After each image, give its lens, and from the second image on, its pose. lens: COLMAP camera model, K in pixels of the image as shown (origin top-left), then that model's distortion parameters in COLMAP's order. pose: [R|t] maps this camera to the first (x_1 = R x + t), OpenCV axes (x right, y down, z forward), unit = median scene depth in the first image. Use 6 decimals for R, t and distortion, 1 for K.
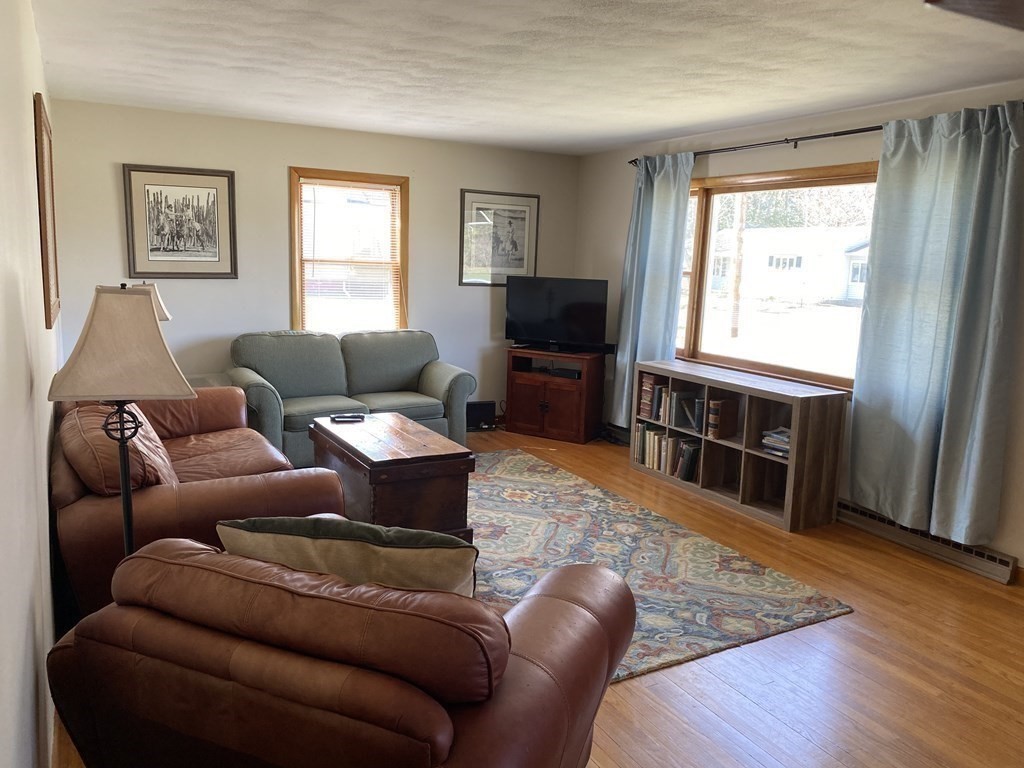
lens RADIAL K [[774.5, 0, 509.9], [0, 774.5, 371.3], [0, 0, 1]] dist [0.078485, -0.112992]
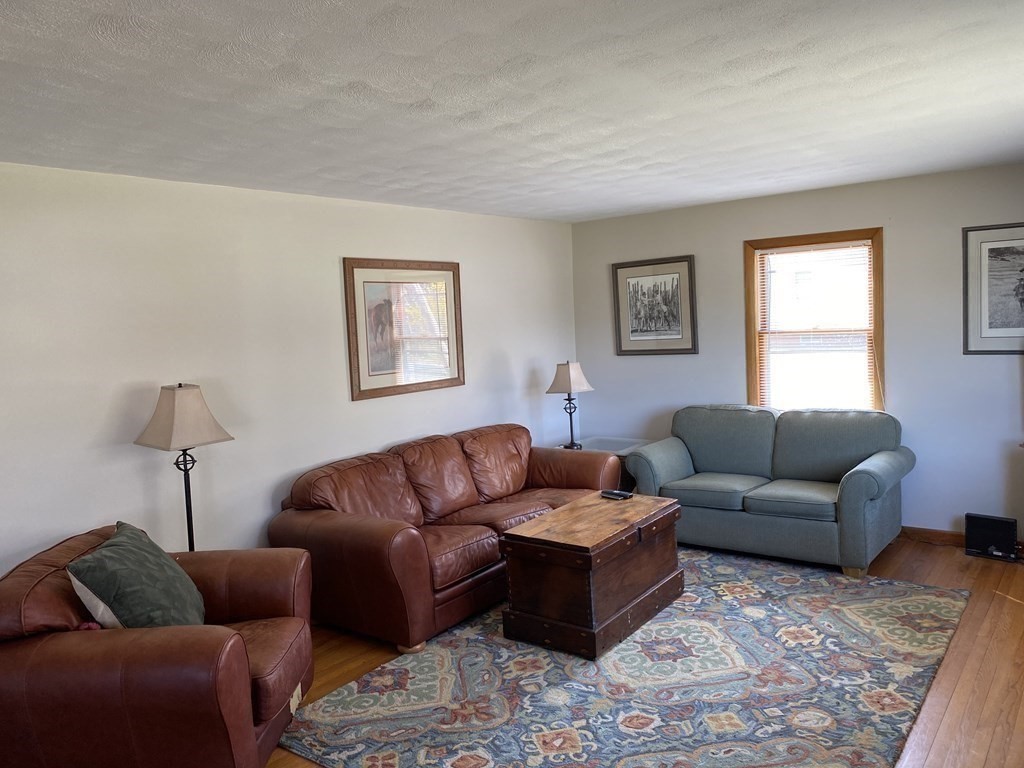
lens RADIAL K [[780.2, 0, 508.3], [0, 780.2, 369.9], [0, 0, 1]] dist [0.043009, -0.049915]
pose [[0.399346, 0.011484, -0.916728, 0.555979], [-0.072332, 0.997199, -0.019018, -0.062026], [0.913942, 0.073904, 0.399058, 0.366708]]
